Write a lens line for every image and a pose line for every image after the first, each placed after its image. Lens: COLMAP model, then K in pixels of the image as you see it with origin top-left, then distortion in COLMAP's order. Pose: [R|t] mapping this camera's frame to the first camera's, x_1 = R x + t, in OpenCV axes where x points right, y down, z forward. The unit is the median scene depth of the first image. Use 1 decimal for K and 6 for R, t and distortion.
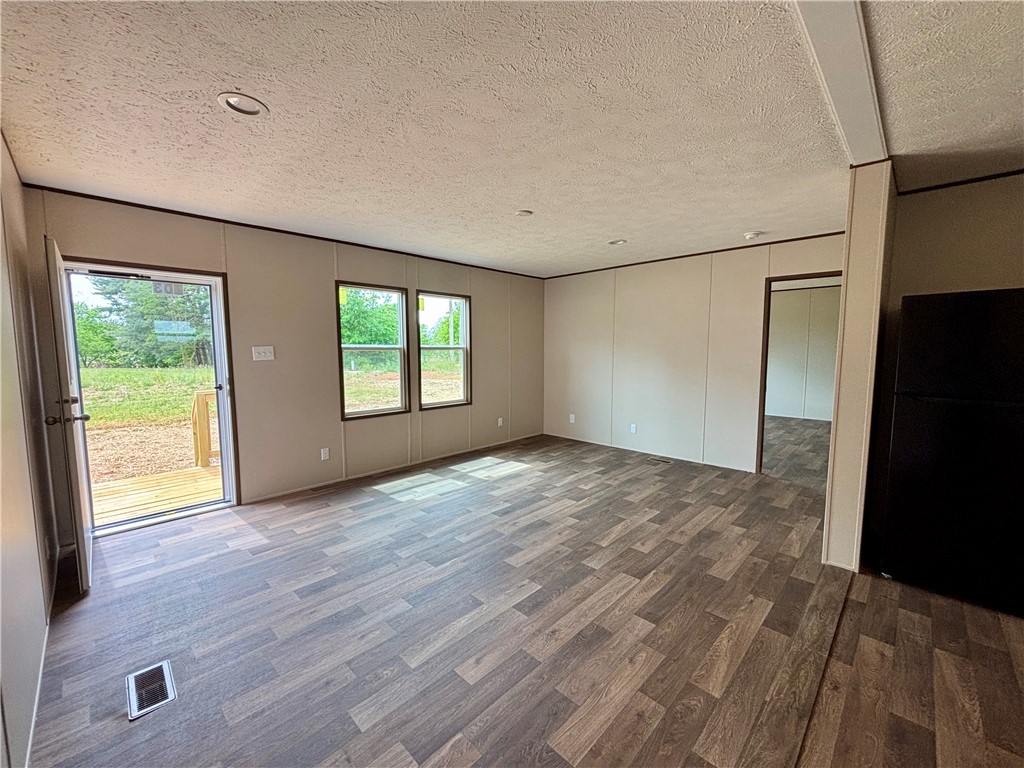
lens RADIAL K [[412.9, 0, 513.5], [0, 412.9, 392.3], [0, 0, 1]] dist [-0.000100, 0.000334]
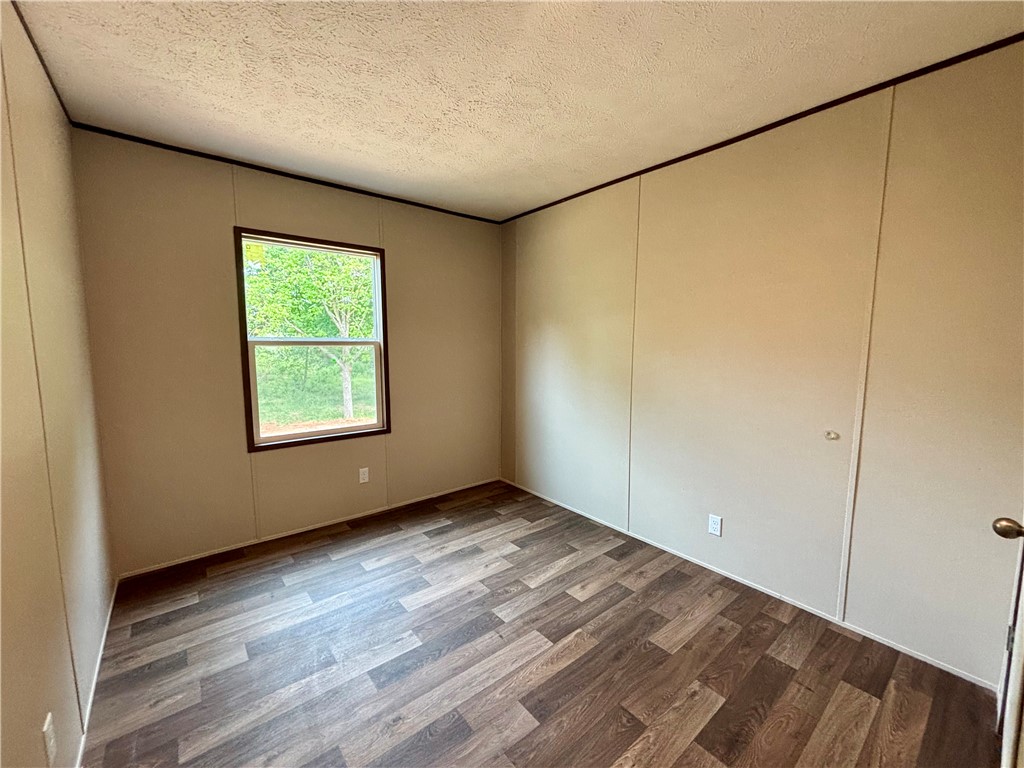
lens RADIAL K [[412.9, 0, 512.4], [0, 412.9, 388.0], [0, 0, 1]] dist [-0.000100, 0.000334]
pose [[0.993513, 0.022509, -0.111471, 0.135056], [-0.022289, 0.999746, 0.003219, -0.042681], [0.111515, -0.000714, 0.993762, 0.430134]]
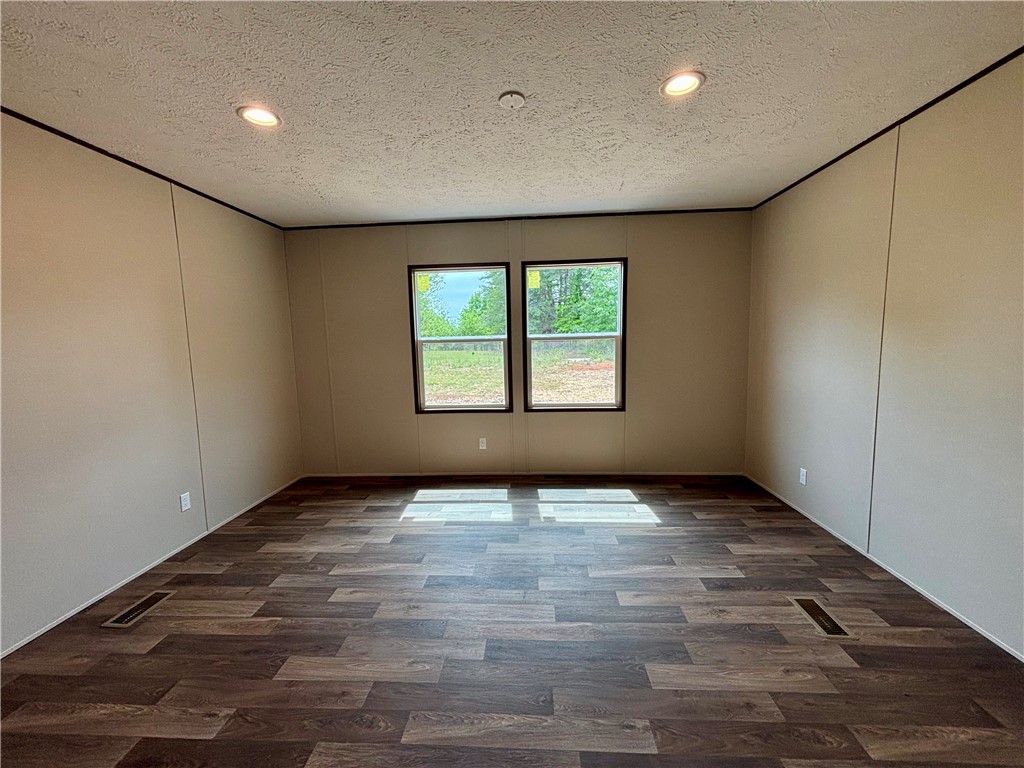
lens RADIAL K [[412.9, 0, 518.3], [0, 412.9, 386.5], [0, 0, 1]] dist [-0.000100, 0.000334]
pose [[0.663644, 0.082872, -0.743444, 0.436512], [-0.065710, 0.996461, 0.052419, -0.056921], [0.745157, 0.014064, 0.666741, 0.525139]]
